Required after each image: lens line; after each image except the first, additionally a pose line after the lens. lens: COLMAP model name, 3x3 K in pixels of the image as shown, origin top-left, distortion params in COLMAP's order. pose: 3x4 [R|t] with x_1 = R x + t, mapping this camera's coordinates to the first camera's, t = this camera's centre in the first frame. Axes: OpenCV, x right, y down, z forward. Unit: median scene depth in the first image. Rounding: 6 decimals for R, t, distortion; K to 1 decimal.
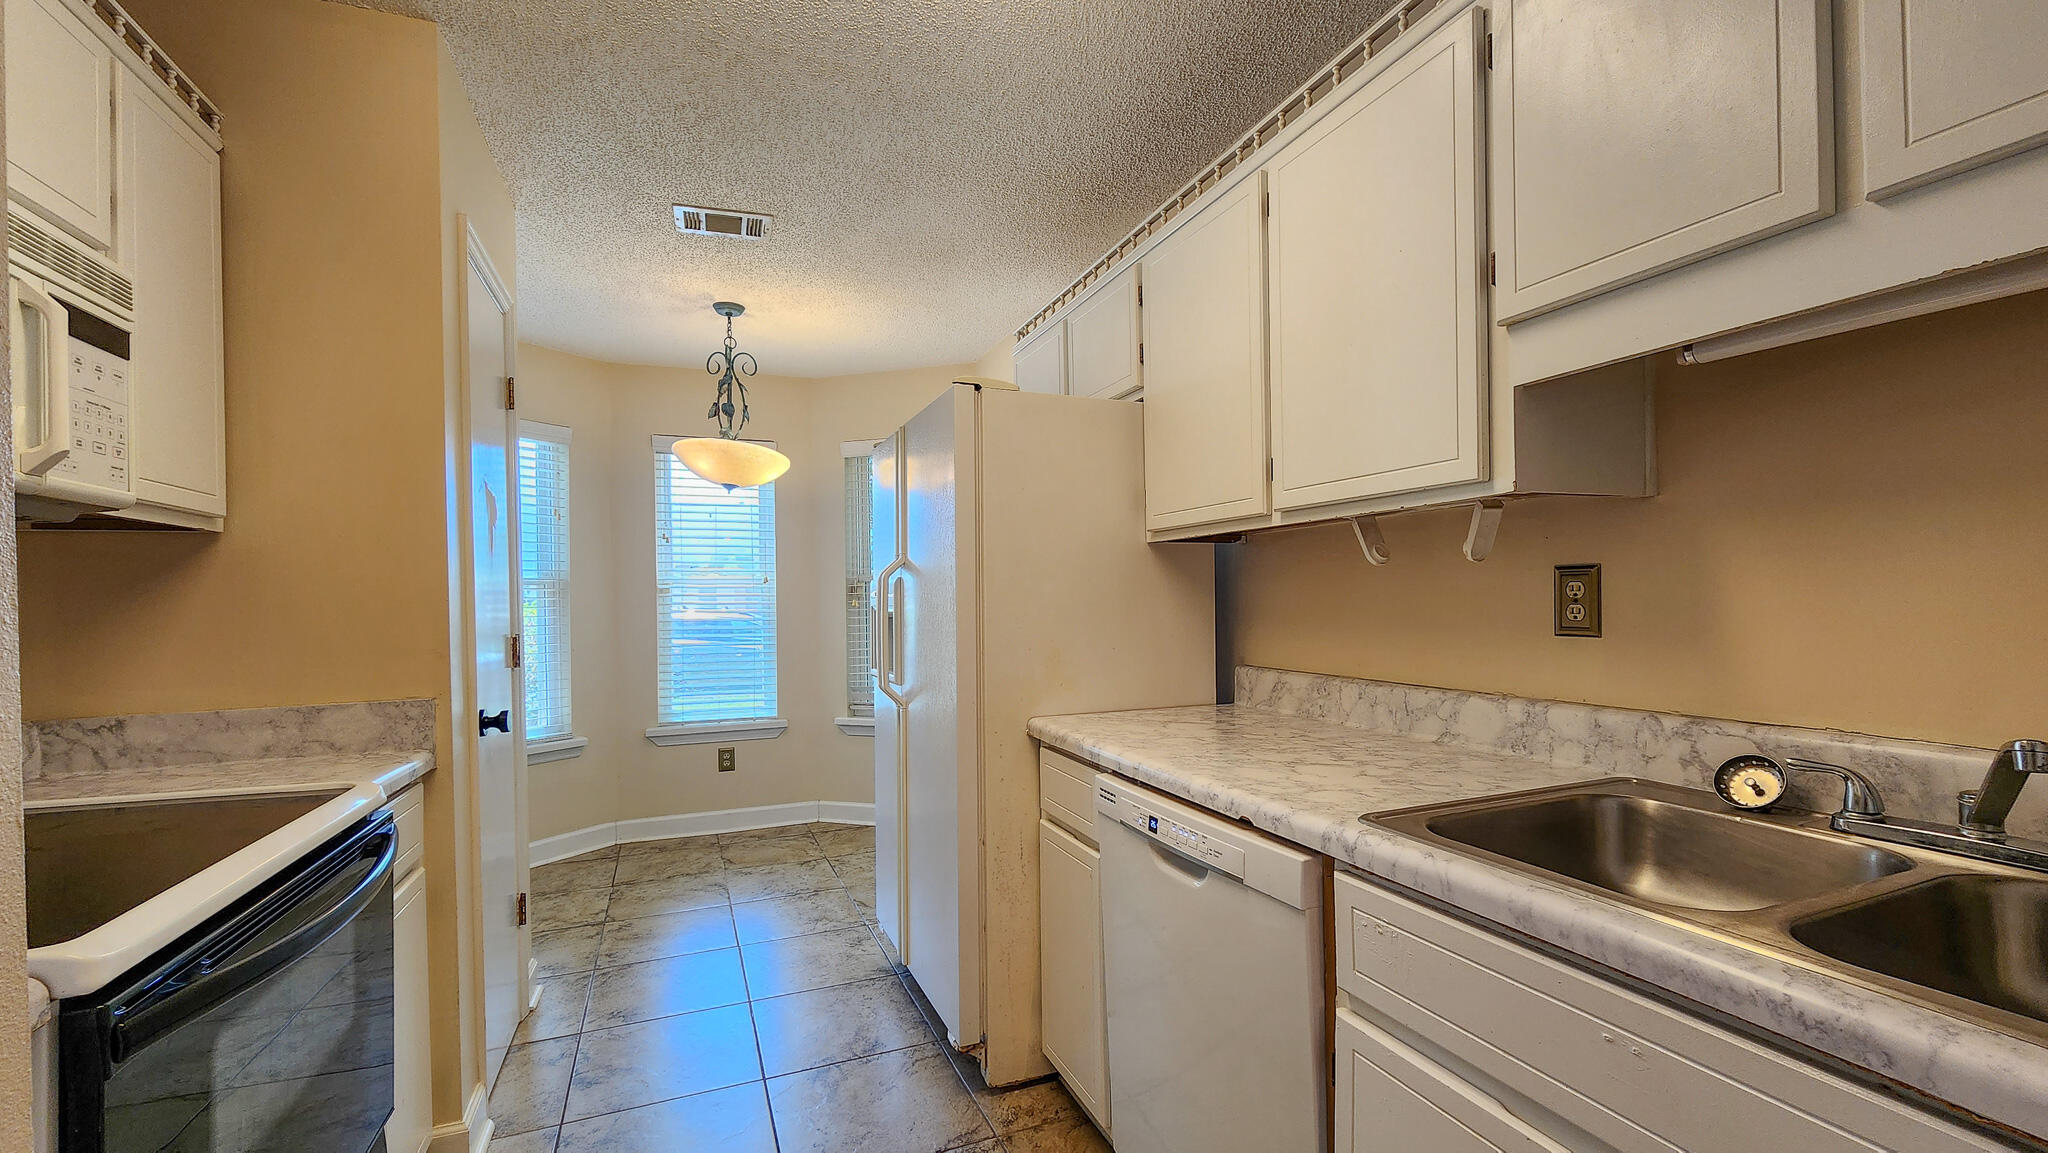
lens RADIAL K [[849.0, 0, 1036.3], [0, 849.0, 597.7], [0, 0, 1]] dist [0.000950, -0.001982]
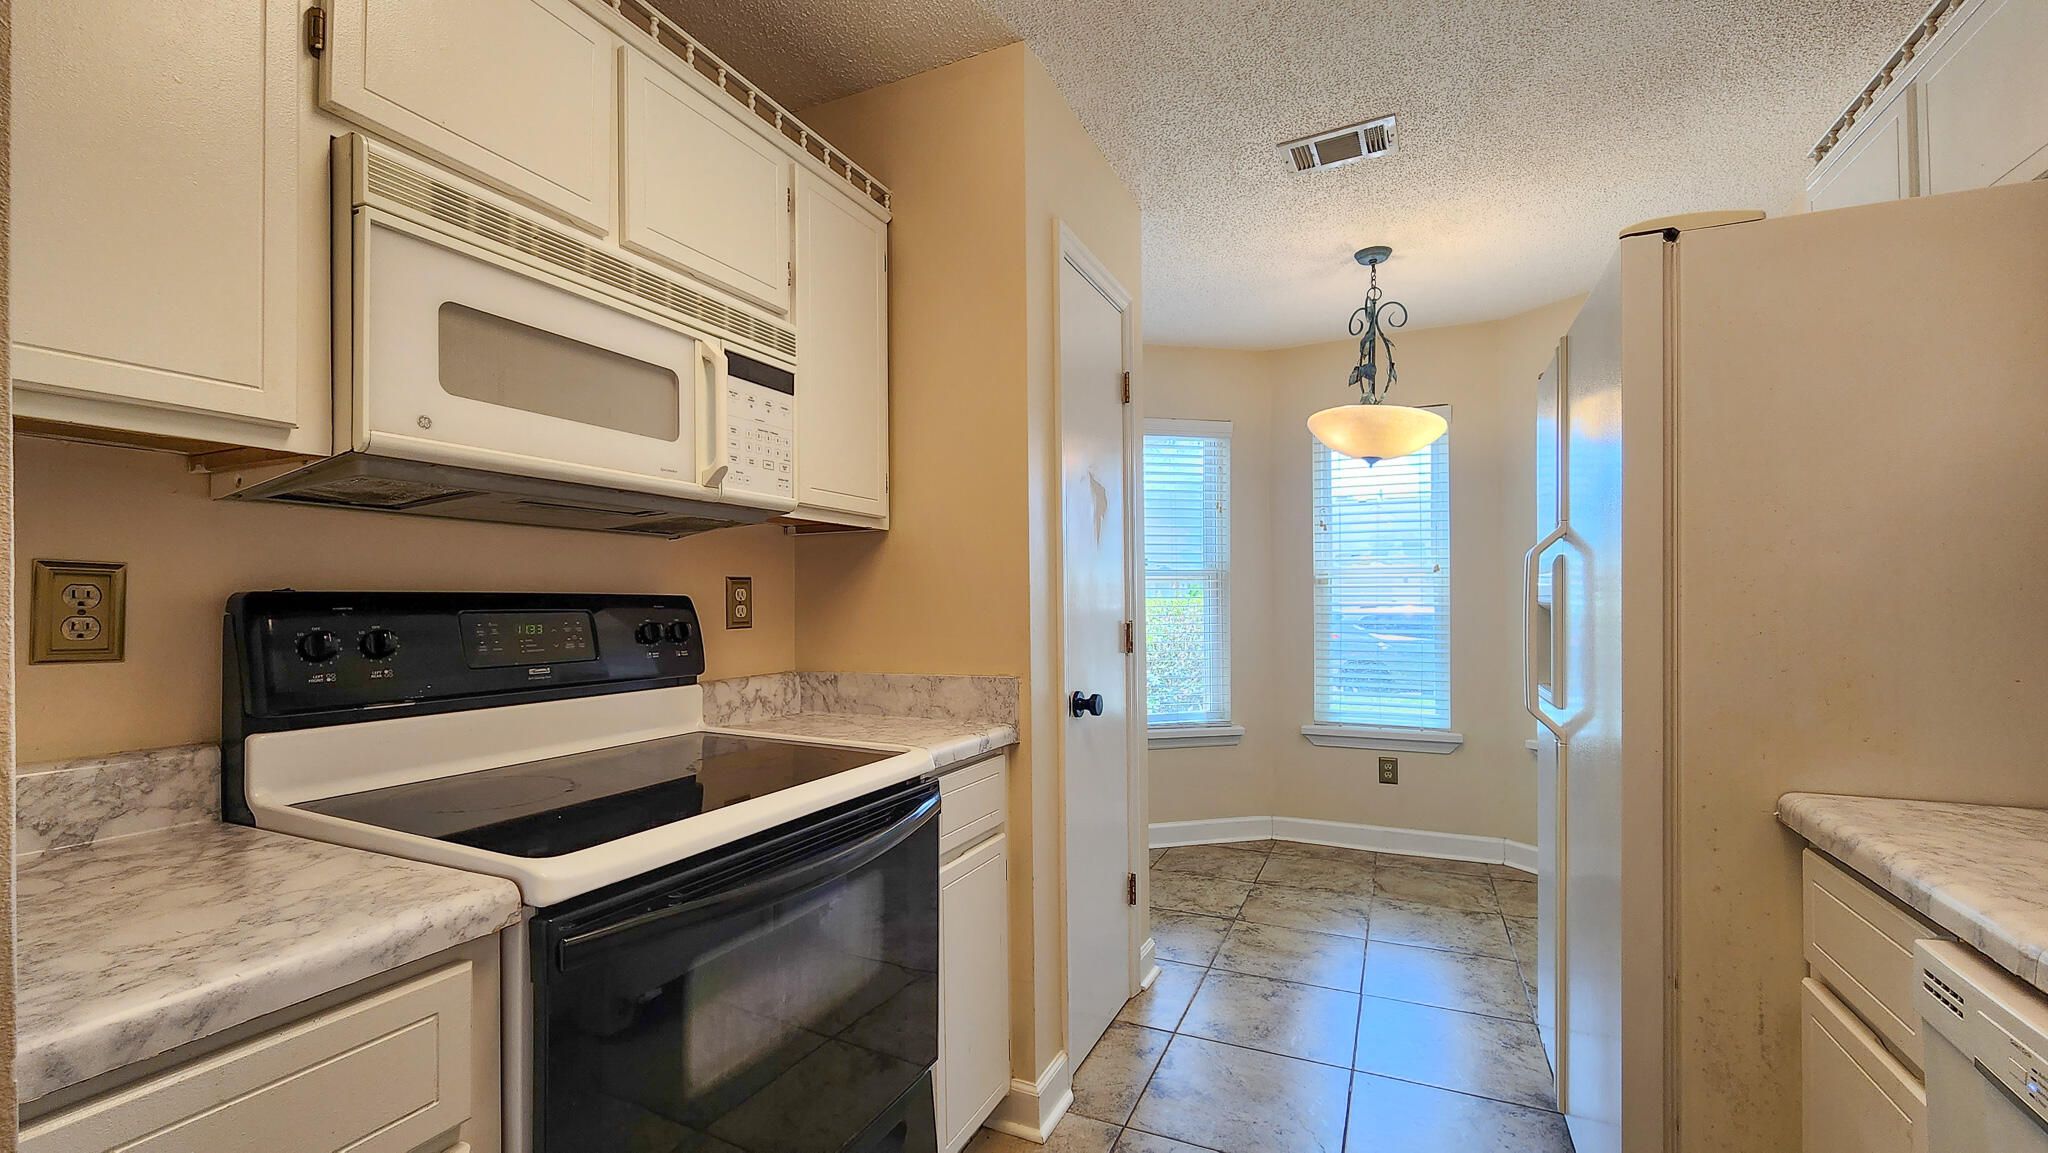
lens RADIAL K [[849.0, 0, 1018.1], [0, 849.0, 597.1], [0, 0, 1]] dist [0.000950, -0.001982]
pose [[0.672113, 0.005850, -0.740426, 0.052744], [-0.002591, 0.999981, 0.005549, 0.008059], [0.740444, -0.001811, 0.672115, 0.189068]]
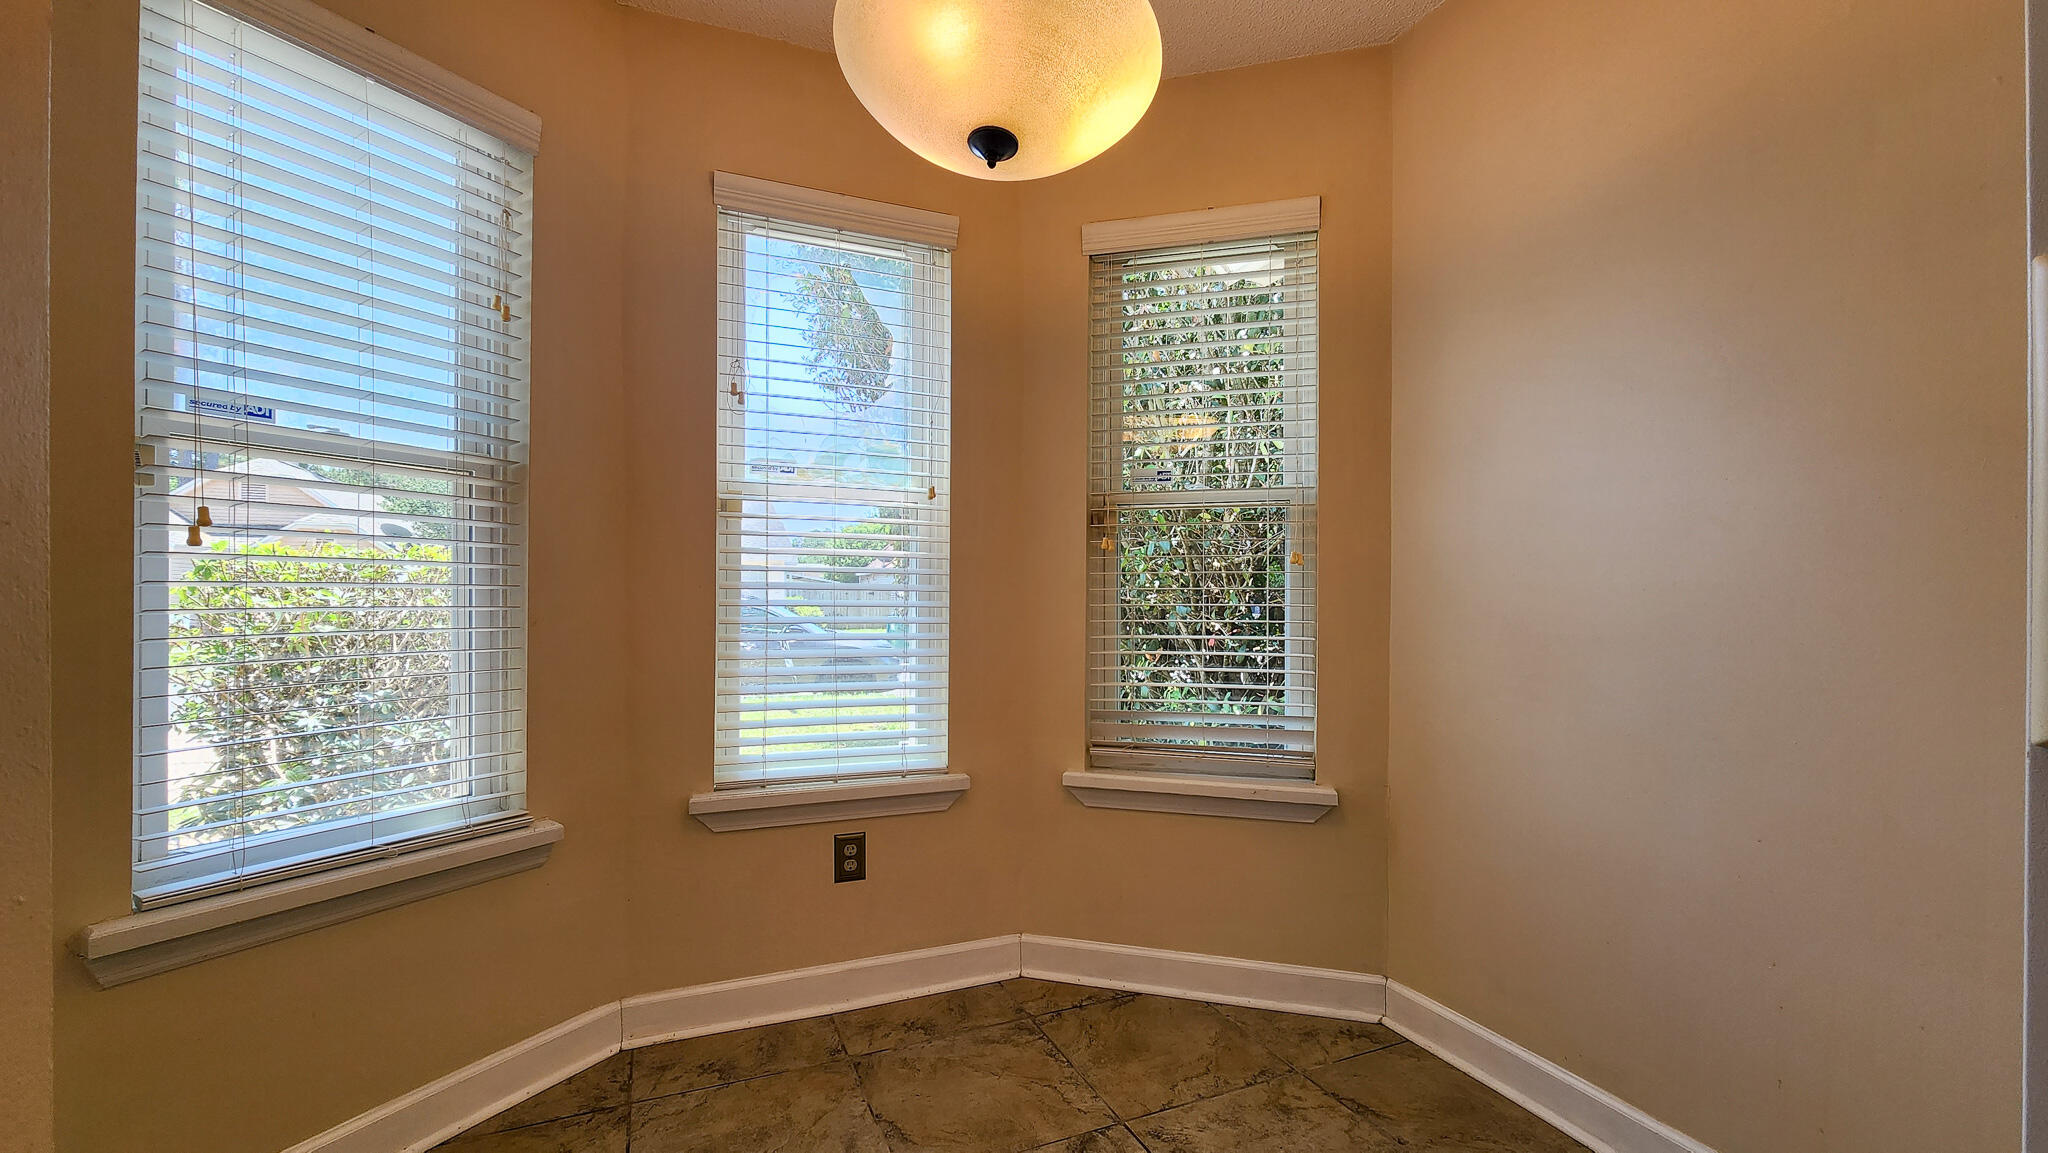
lens RADIAL K [[849.0, 0, 1032.4], [0, 849.0, 599.0], [0, 0, 1]] dist [0.000950, -0.001982]
pose [[0.999677, 0.021003, 0.014312, -0.443784], [-0.021038, 0.999776, 0.002250, 0.064664], [-0.014261, -0.002550, 0.999895, 0.841099]]
